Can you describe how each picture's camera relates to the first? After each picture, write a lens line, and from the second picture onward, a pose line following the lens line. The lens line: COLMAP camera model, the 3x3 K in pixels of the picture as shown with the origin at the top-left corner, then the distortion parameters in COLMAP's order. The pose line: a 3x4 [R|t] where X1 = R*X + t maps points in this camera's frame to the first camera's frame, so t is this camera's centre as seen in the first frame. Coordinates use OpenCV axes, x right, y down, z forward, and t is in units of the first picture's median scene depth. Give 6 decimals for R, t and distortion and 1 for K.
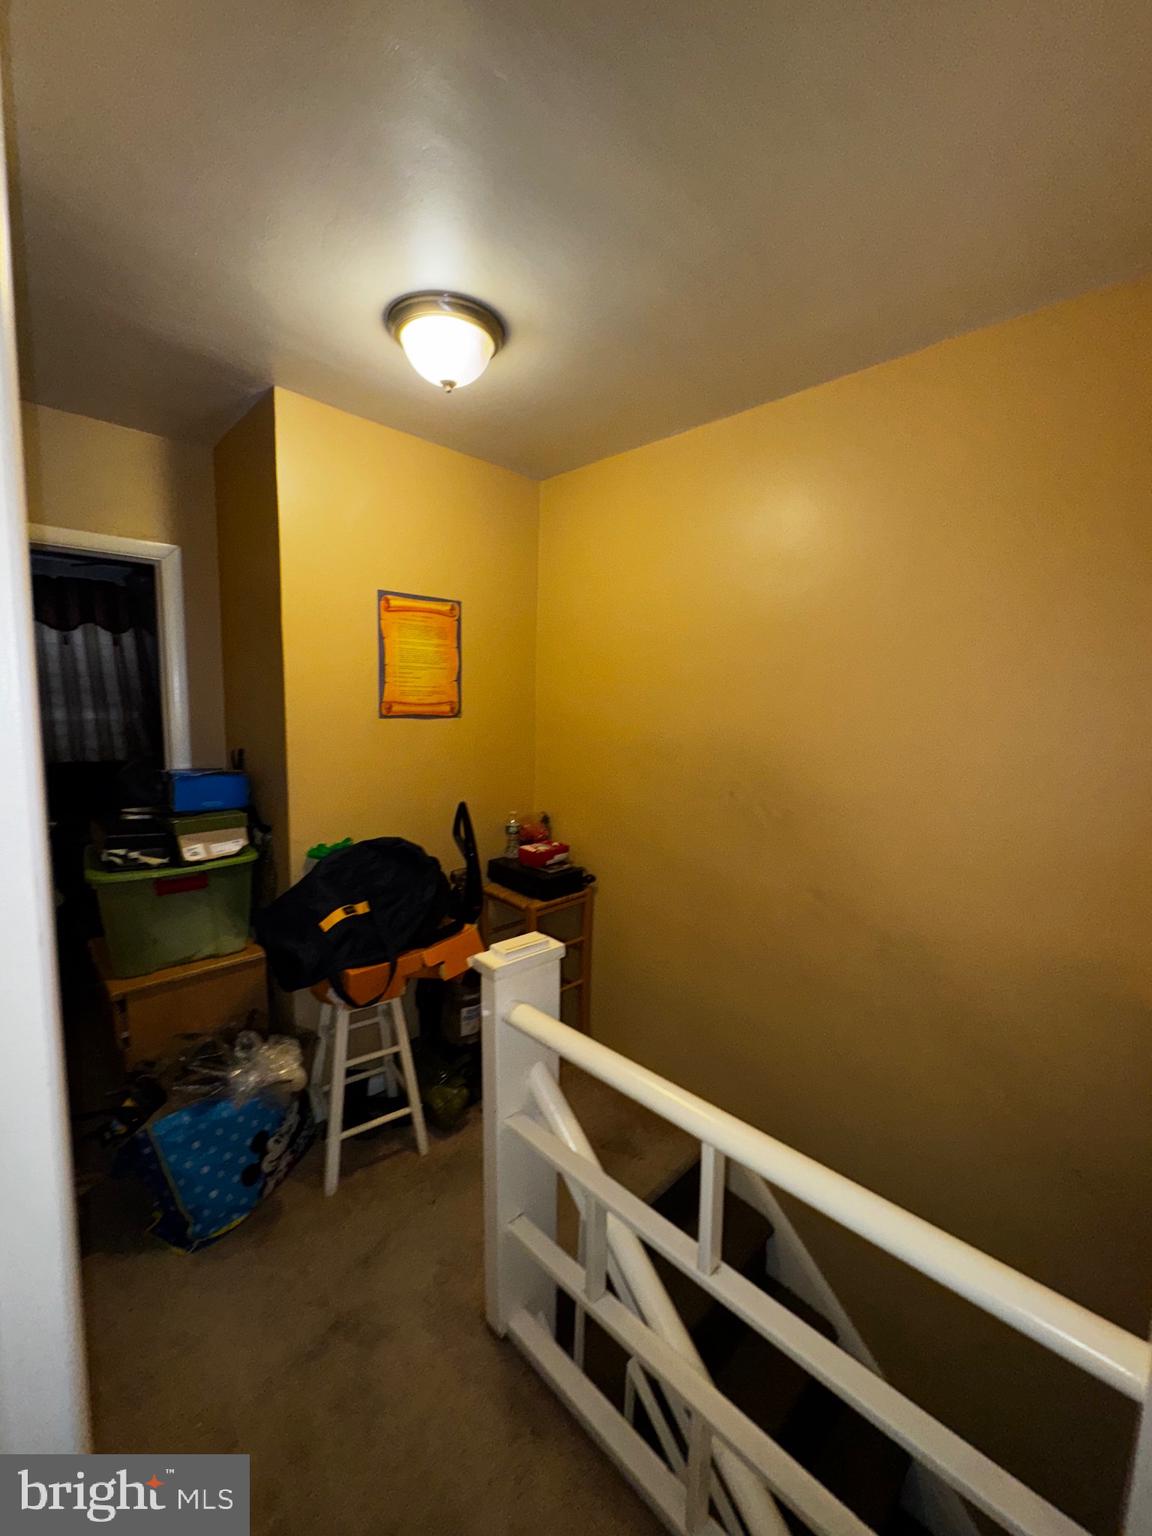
lens RADIAL K [[613.9, 0, 584.1], [0, 613.9, 772.2], [0, 0, 1]] dist [-0.001597, 0.000475]
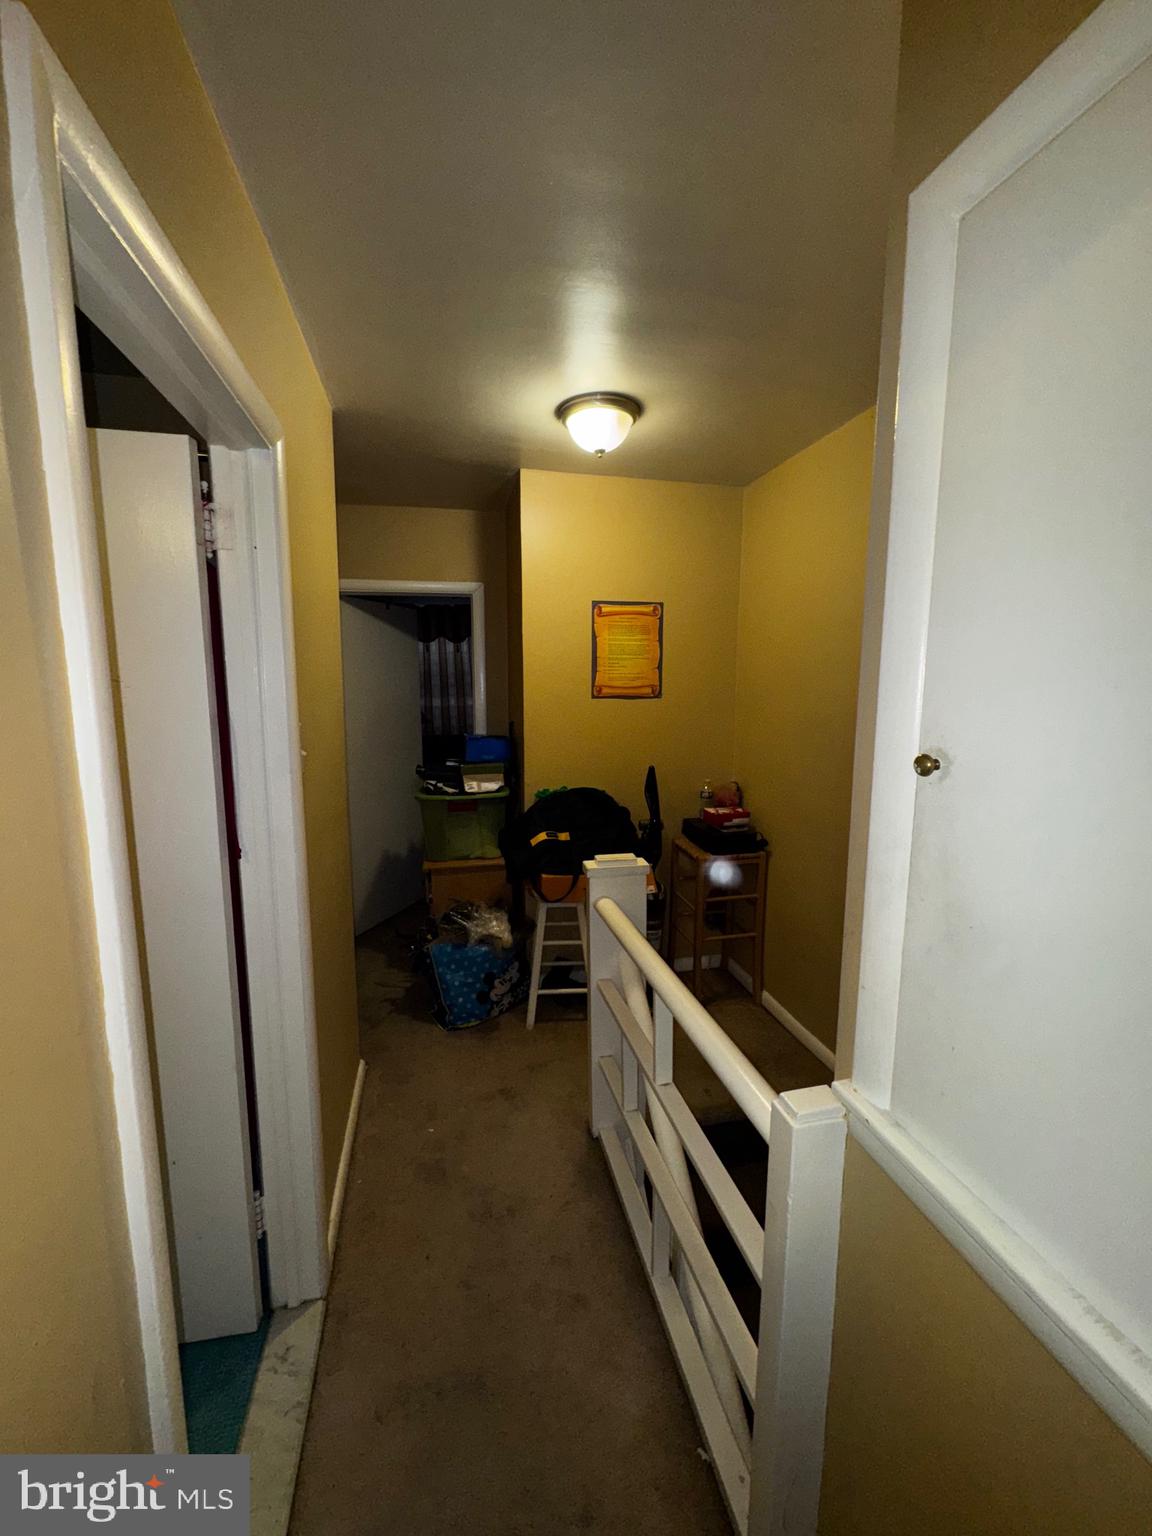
lens RADIAL K [[613.9, 0, 582.7], [0, 613.9, 773.8], [0, 0, 1]] dist [-0.001597, 0.000475]
pose [[0.851012, 0.056756, -0.522070, 0.389684], [-0.046245, 0.998380, 0.033154, 0.034934], [0.523106, -0.004071, 0.852258, -0.151982]]
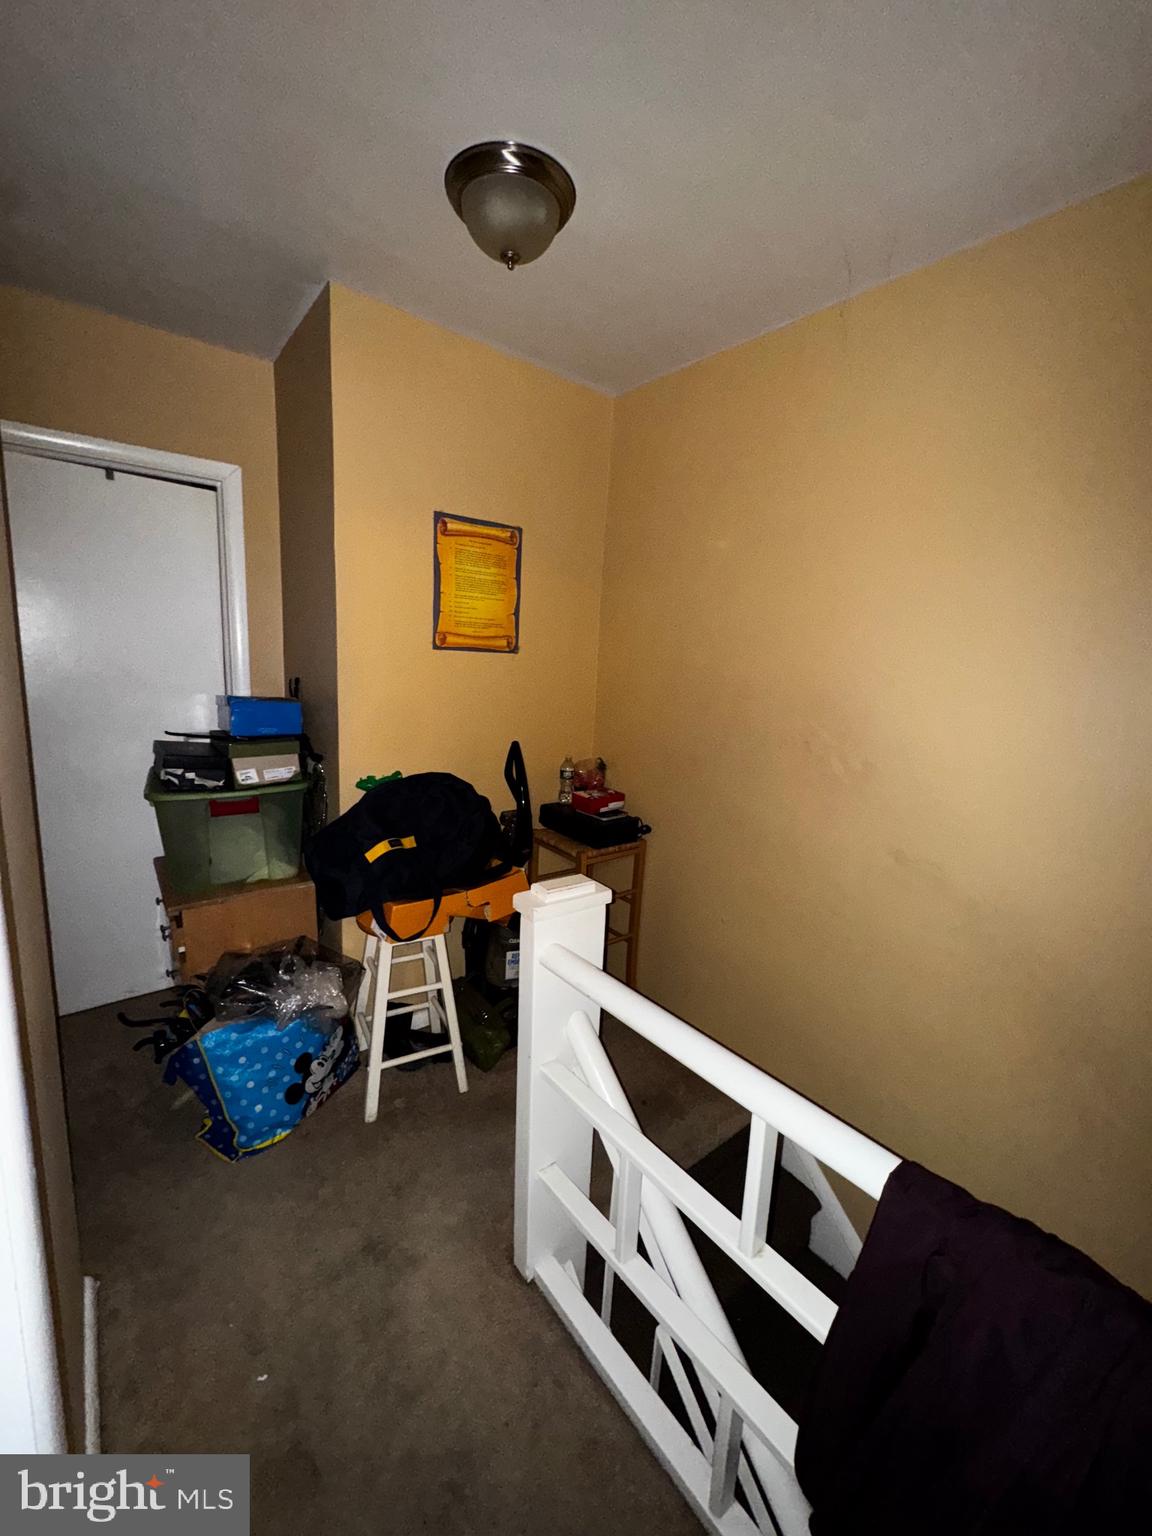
lens RADIAL K [[613.9, 0, 581.3], [0, 613.9, 771.2], [0, 0, 1]] dist [-0.001597, 0.000475]
pose [[0.993394, 0.050999, -0.102797, 0.005852], [-0.044191, 0.996744, 0.067448, 0.030560], [0.105902, -0.062460, 0.992413, 0.067076]]
